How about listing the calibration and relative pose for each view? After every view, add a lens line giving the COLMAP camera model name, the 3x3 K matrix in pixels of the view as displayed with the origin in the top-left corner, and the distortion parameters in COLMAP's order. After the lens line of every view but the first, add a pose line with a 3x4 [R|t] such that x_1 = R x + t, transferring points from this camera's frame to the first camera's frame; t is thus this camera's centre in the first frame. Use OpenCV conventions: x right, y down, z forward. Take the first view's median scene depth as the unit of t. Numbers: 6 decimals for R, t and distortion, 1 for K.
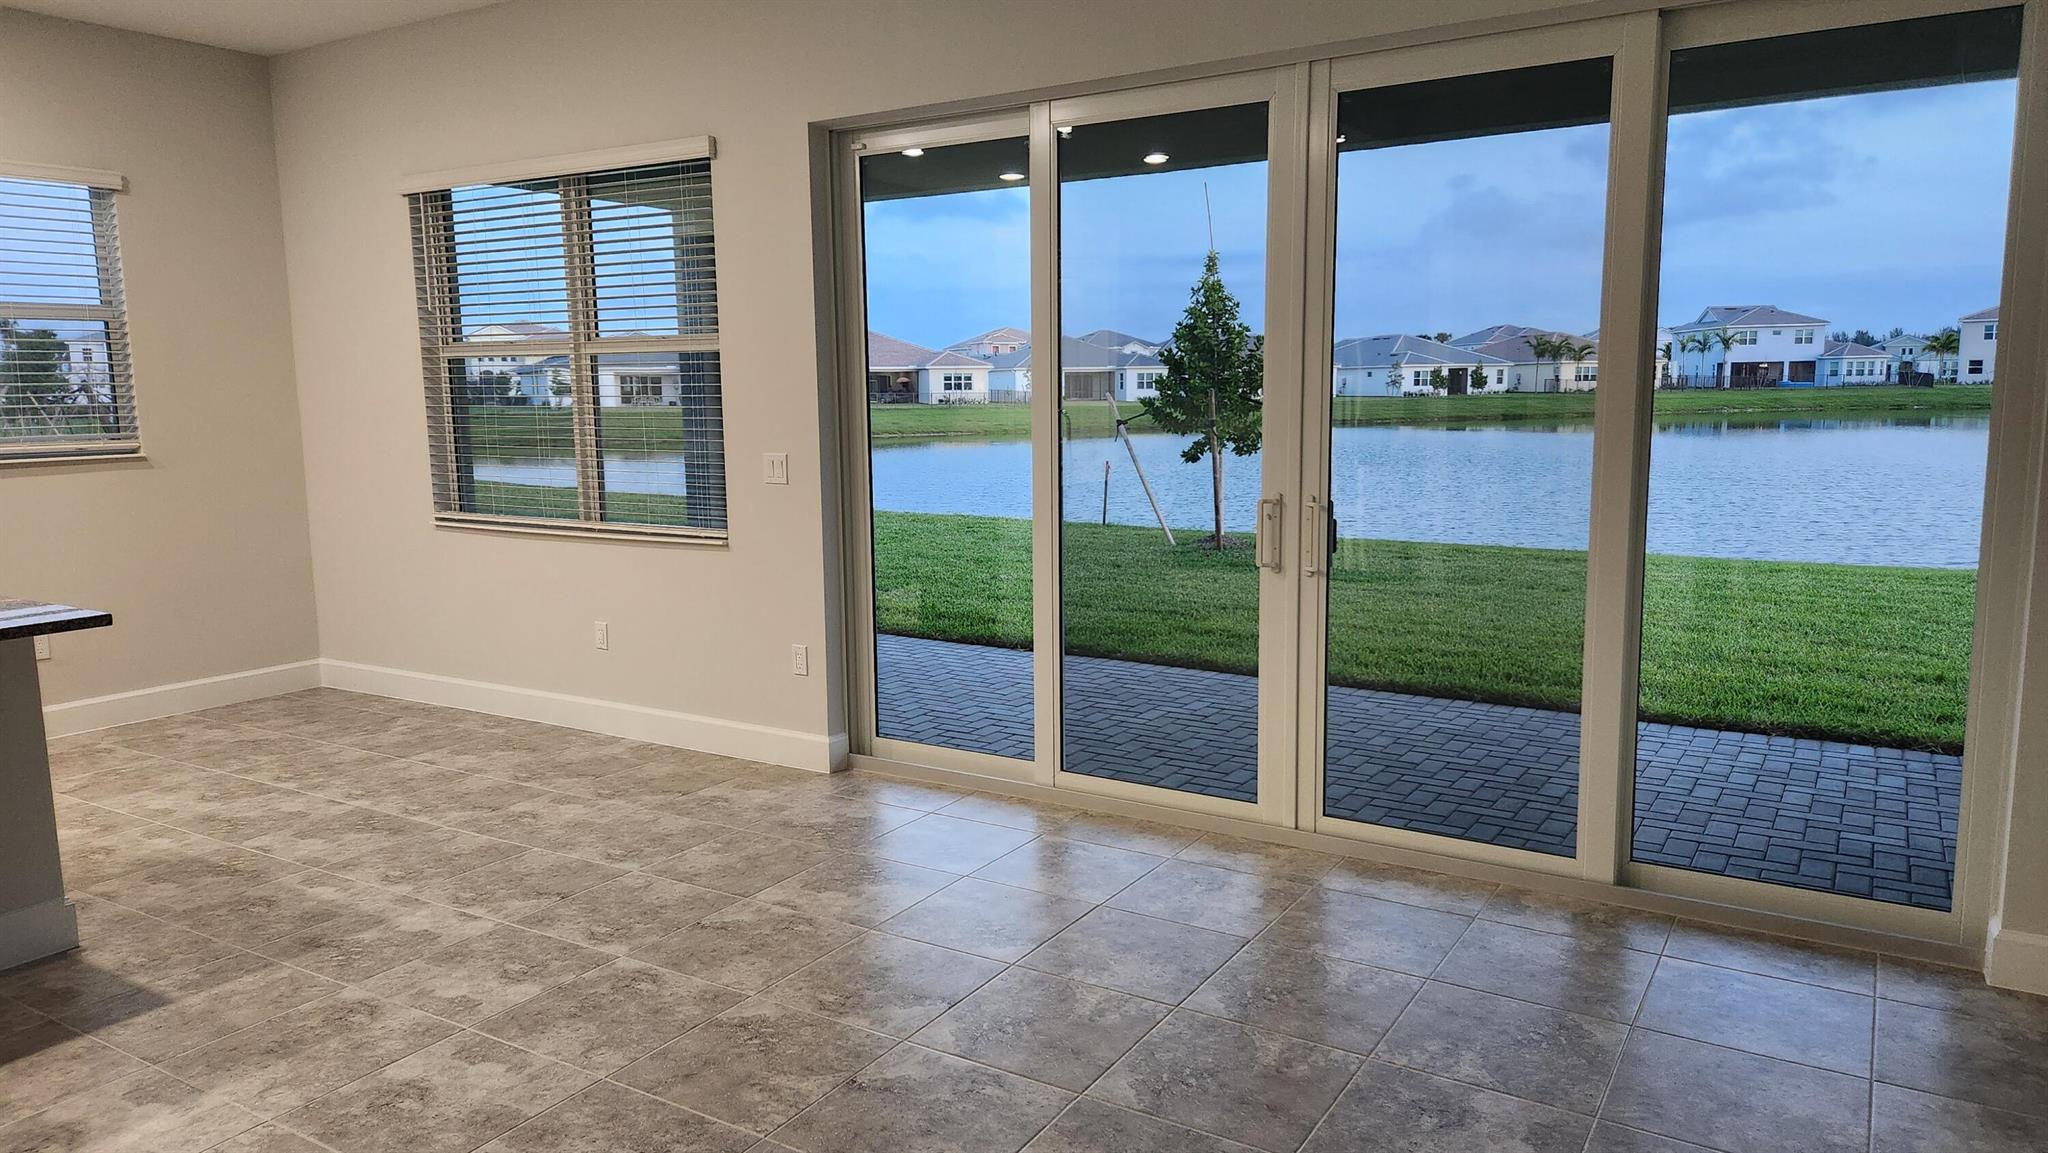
lens RADIAL K [[1358.6, 0, 1024.7], [0, 1358.6, 577.8], [0, 0, 1]] dist [0.061246, -0.055405]
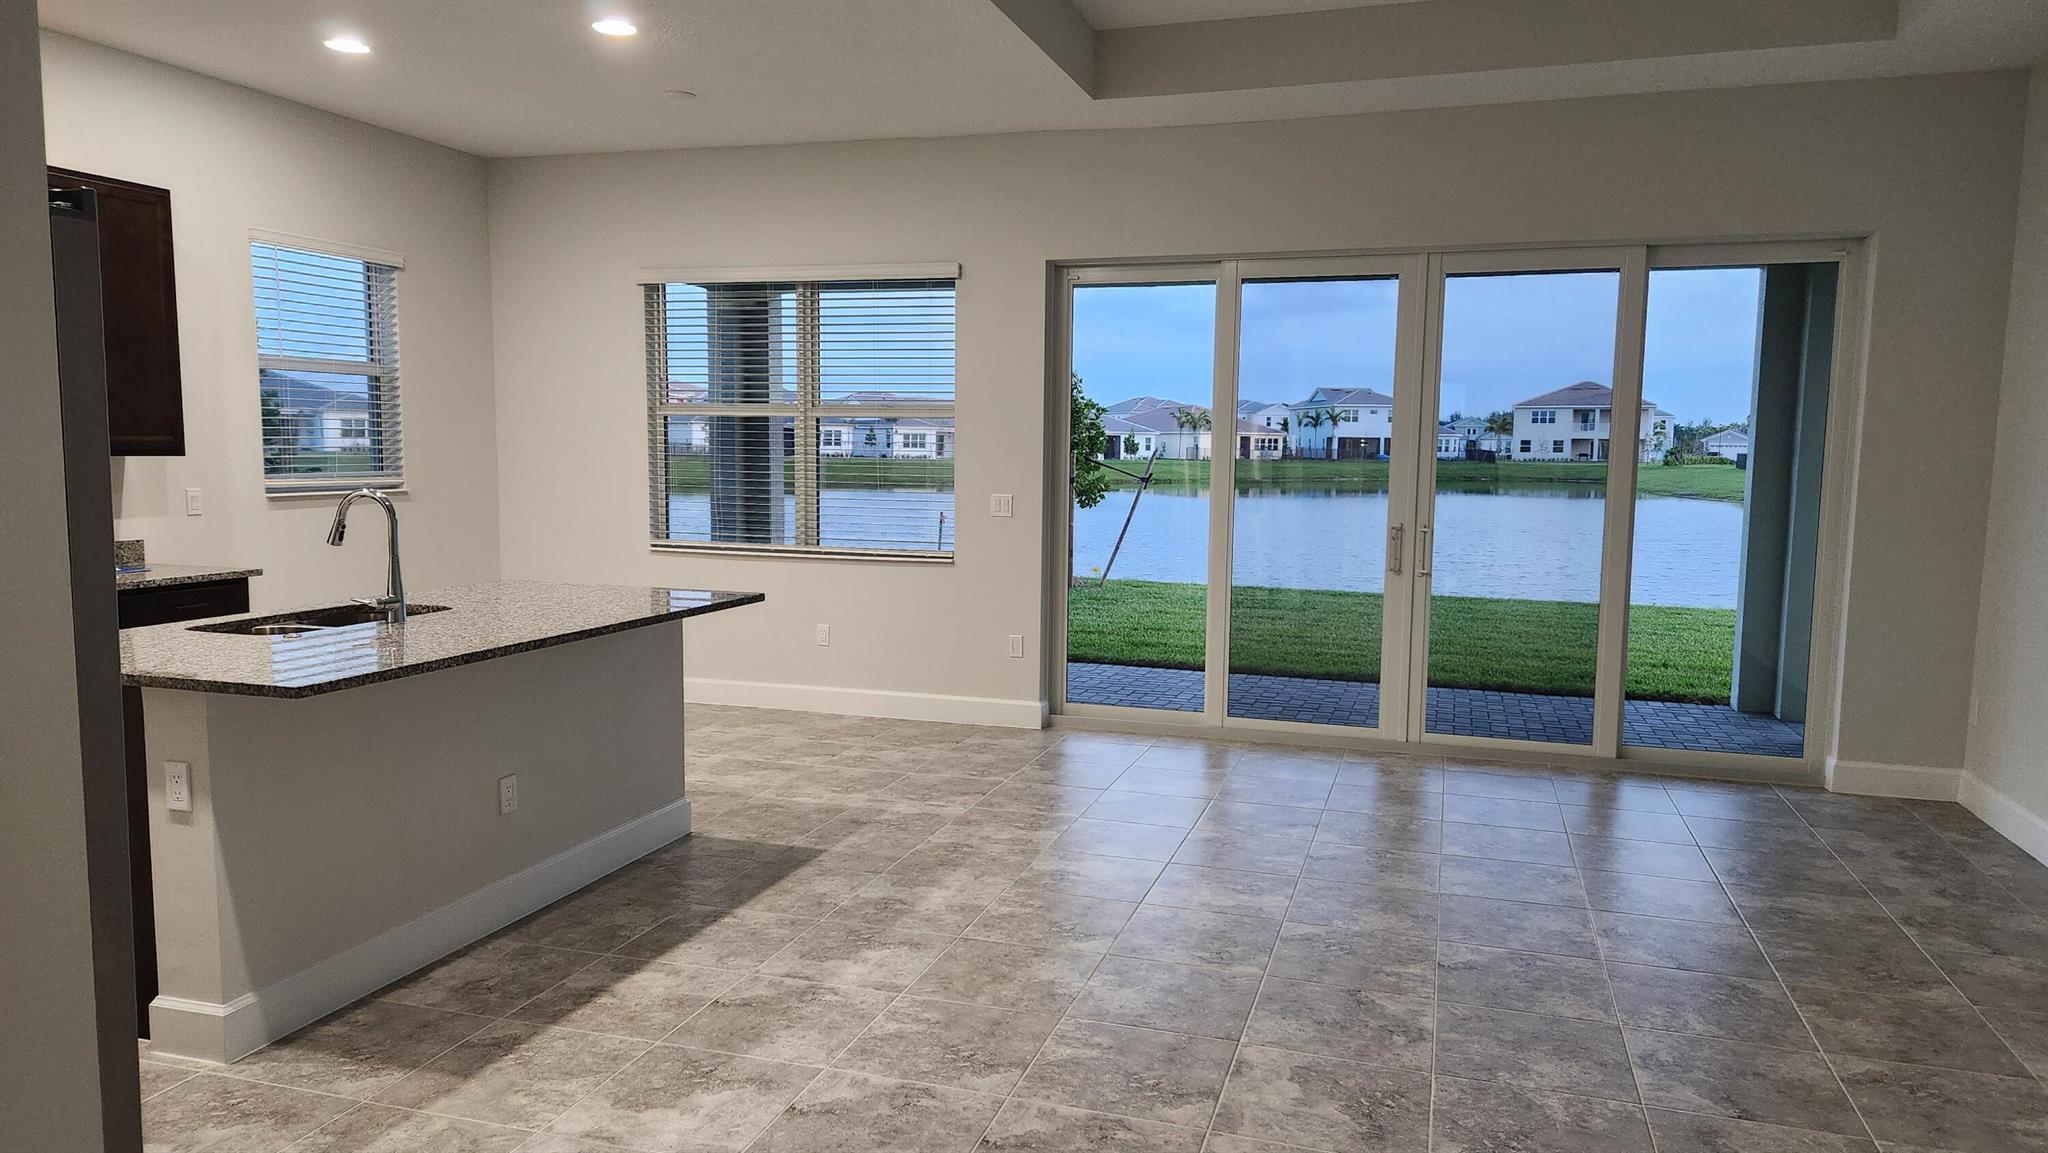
lens RADIAL K [[1358.6, 0, 1030.4], [0, 1358.6, 579.1], [0, 0, 1]] dist [0.061246, -0.055405]
pose [[0.967522, -0.000689, 0.252788, -0.463436], [0.011192, 0.999132, -0.040112, 0.044947], [-0.252541, 0.041639, 0.966690, -0.296584]]
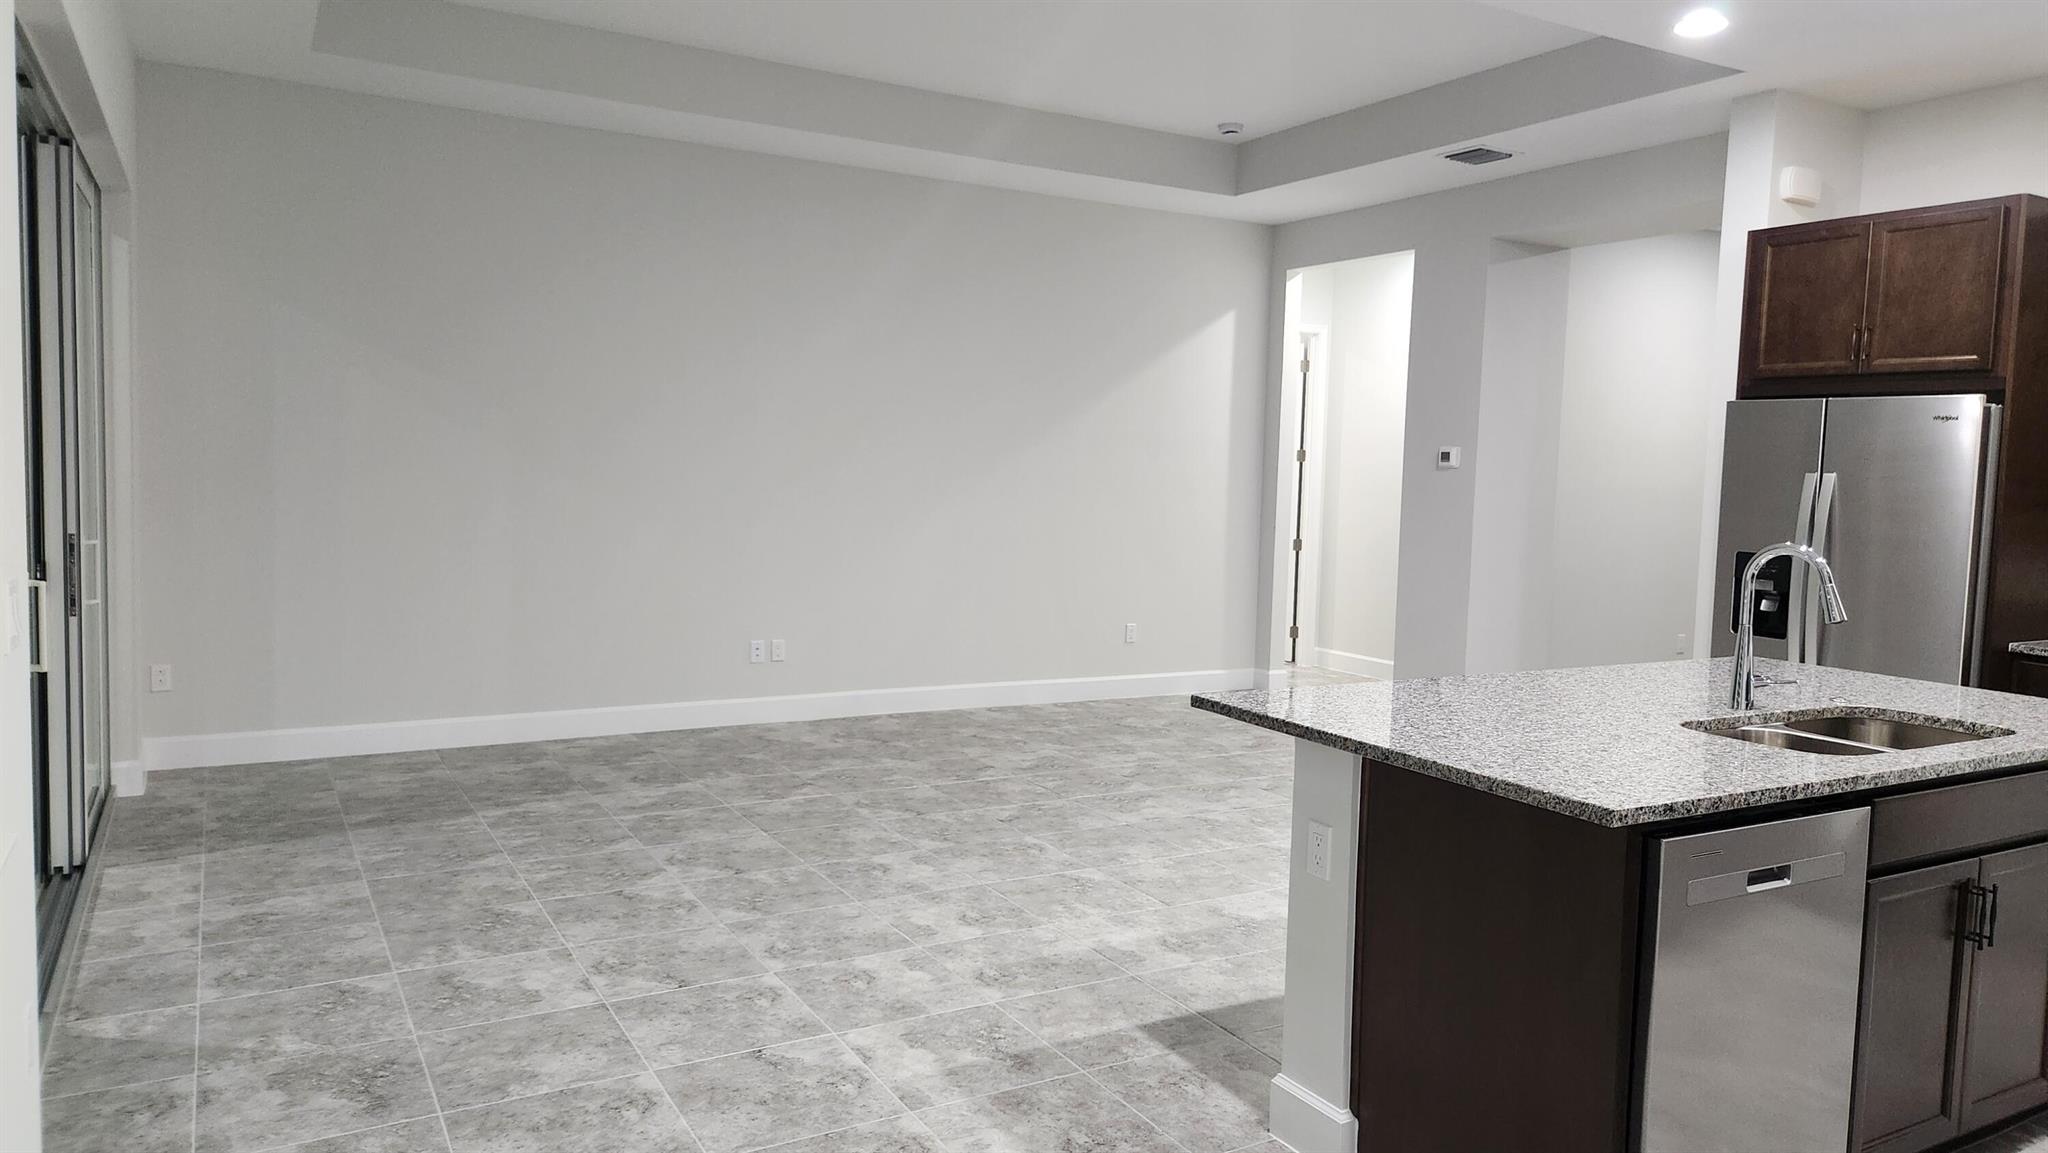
lens RADIAL K [[1358.6, 0, 1016.2], [0, 1358.6, 571.6], [0, 0, 1]] dist [0.061246, -0.055405]
pose [[-0.878338, -0.051686, 0.475237, -0.608515], [0.049018, 0.979160, 0.197088, -0.149933], [-0.475520, 0.196405, -0.857500, 1.124919]]
